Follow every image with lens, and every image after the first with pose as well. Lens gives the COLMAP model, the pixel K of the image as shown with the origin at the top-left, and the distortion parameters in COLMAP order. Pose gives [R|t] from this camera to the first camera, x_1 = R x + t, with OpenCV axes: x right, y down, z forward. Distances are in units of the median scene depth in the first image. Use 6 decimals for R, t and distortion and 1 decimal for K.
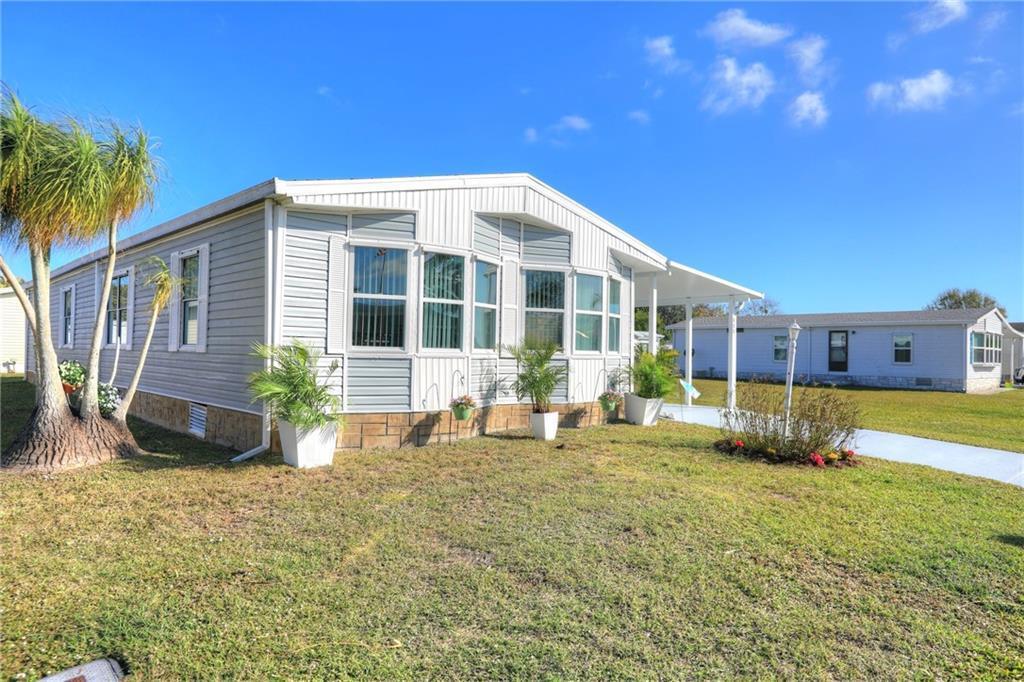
lens RADIAL K [[627.2, 0, 512.0], [0, 627.2, 341.0], [0, 0, 1]] dist [0.000172, -0.000129]
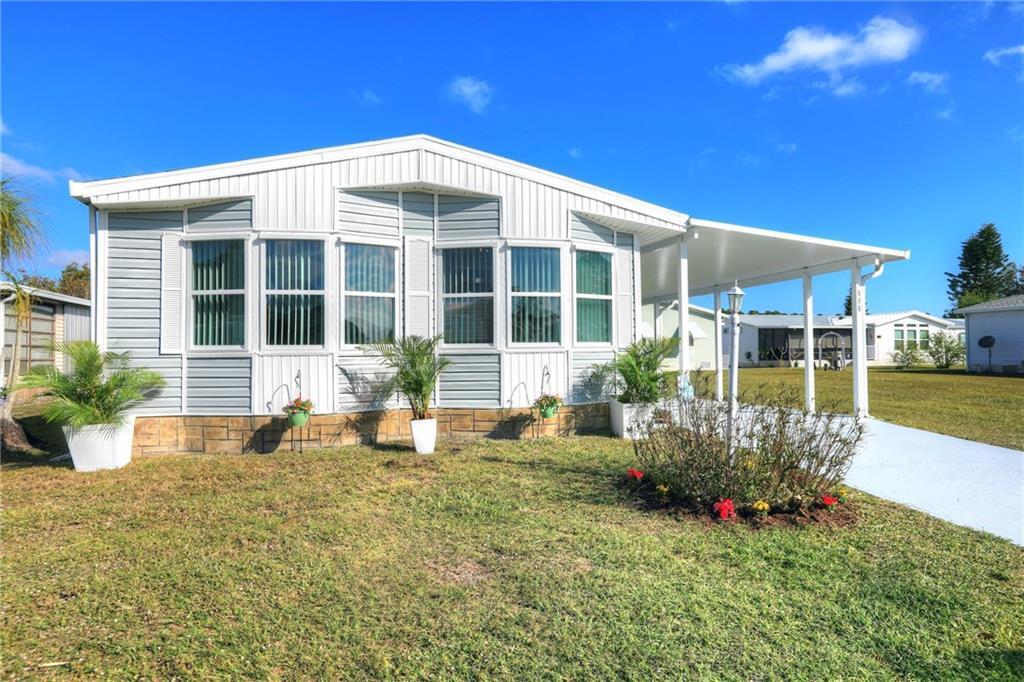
lens RADIAL K [[540.4, 0, 512.0], [0, 540.4, 341.0], [0, 0, 1]] dist [-0.003946, 0.000327]
pose [[0.873583, -0.028957, -0.485814, 0.507859], [0.032262, 0.999478, -0.001561, 0.016289], [0.485605, -0.014309, 0.874061, 0.452302]]
